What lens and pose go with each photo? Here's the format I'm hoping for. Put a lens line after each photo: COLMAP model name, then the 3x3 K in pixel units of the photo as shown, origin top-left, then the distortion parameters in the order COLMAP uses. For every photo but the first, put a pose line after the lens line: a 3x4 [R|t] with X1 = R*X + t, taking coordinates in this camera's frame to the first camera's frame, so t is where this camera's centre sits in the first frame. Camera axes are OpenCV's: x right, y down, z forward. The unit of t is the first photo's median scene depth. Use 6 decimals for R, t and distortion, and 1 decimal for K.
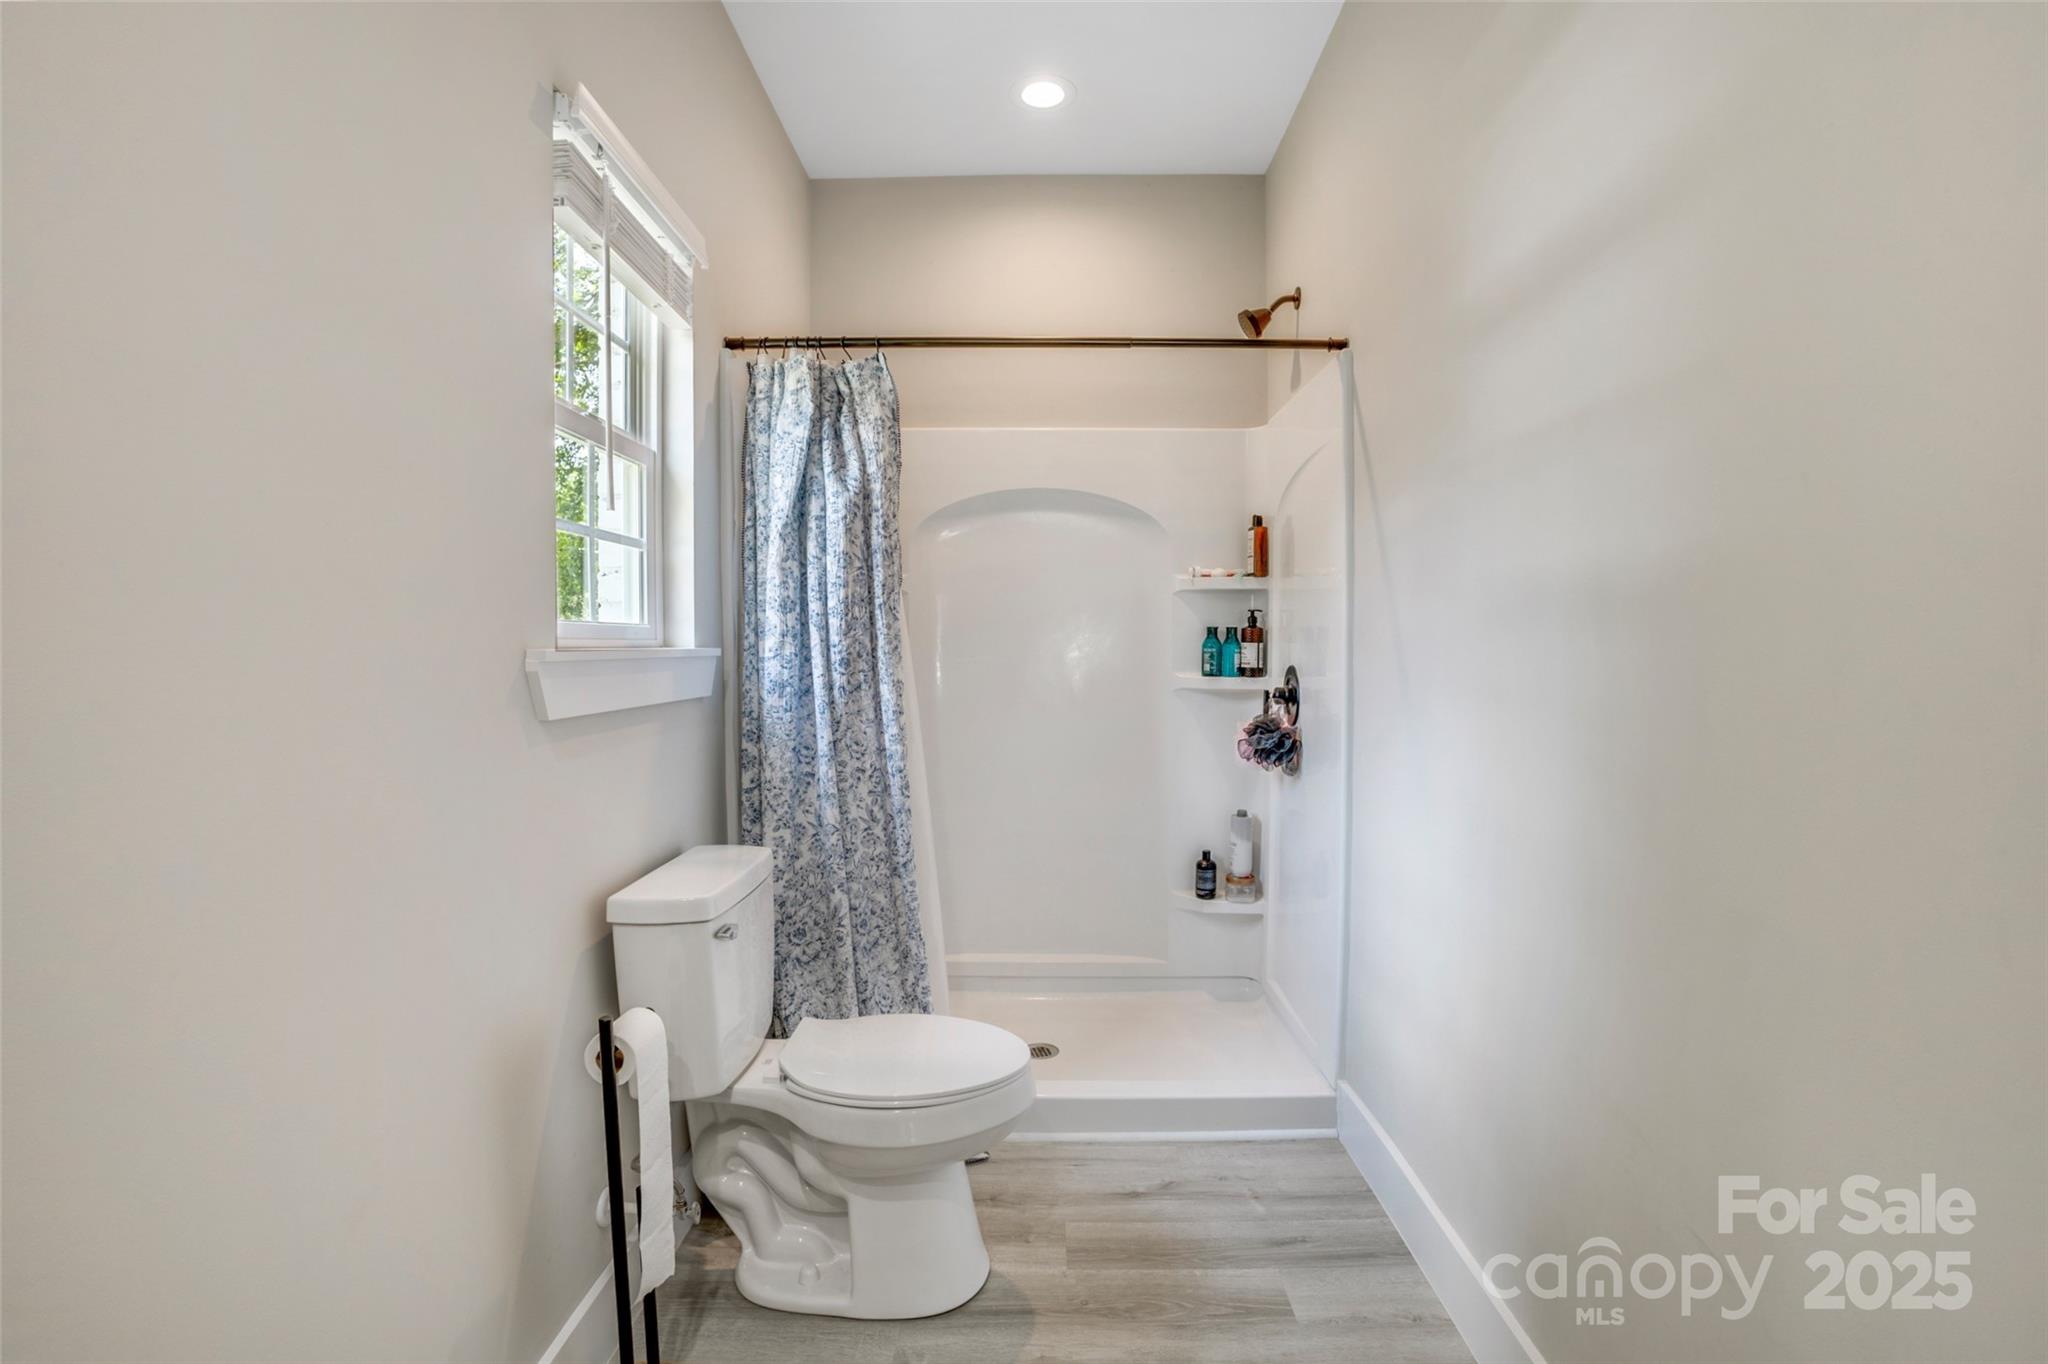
lens RADIAL K [[903.6, 0, 1026.6], [0, 903.6, 682.2], [0, 0, 1]] dist [-0.081597, 0.026540]
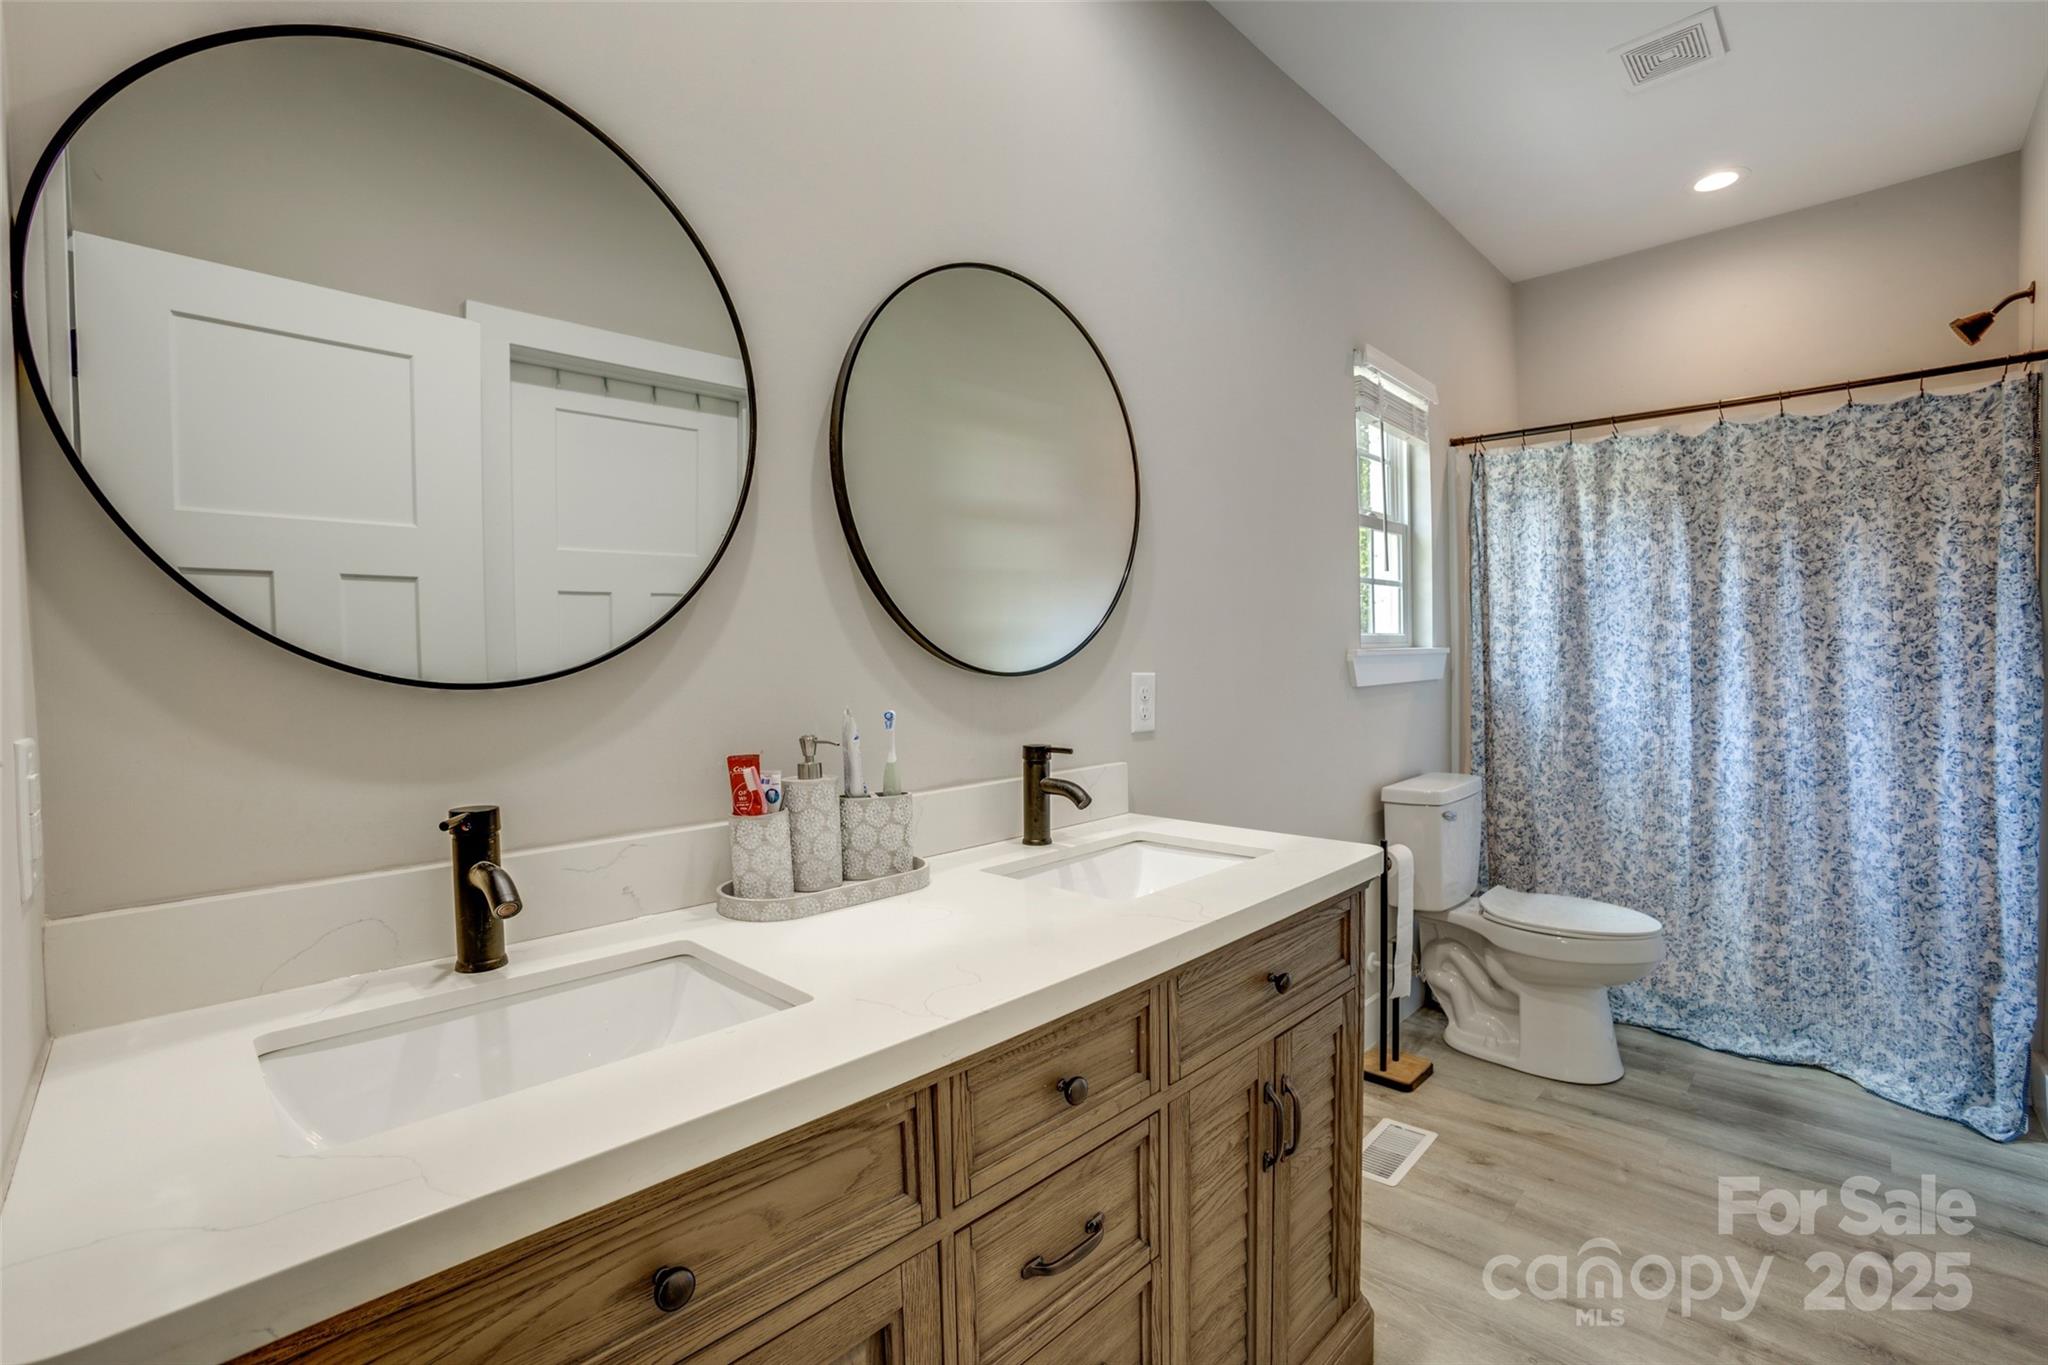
lens RADIAL K [[903.6, 0, 1026.6], [0, 903.6, 682.7], [0, 0, 1]] dist [-0.081597, 0.026540]
pose [[0.722144, 0.013819, -0.691605, 0.225623], [-0.012248, 0.999899, 0.007190, 0.023606], [0.691635, 0.003279, 0.722240, -0.716544]]
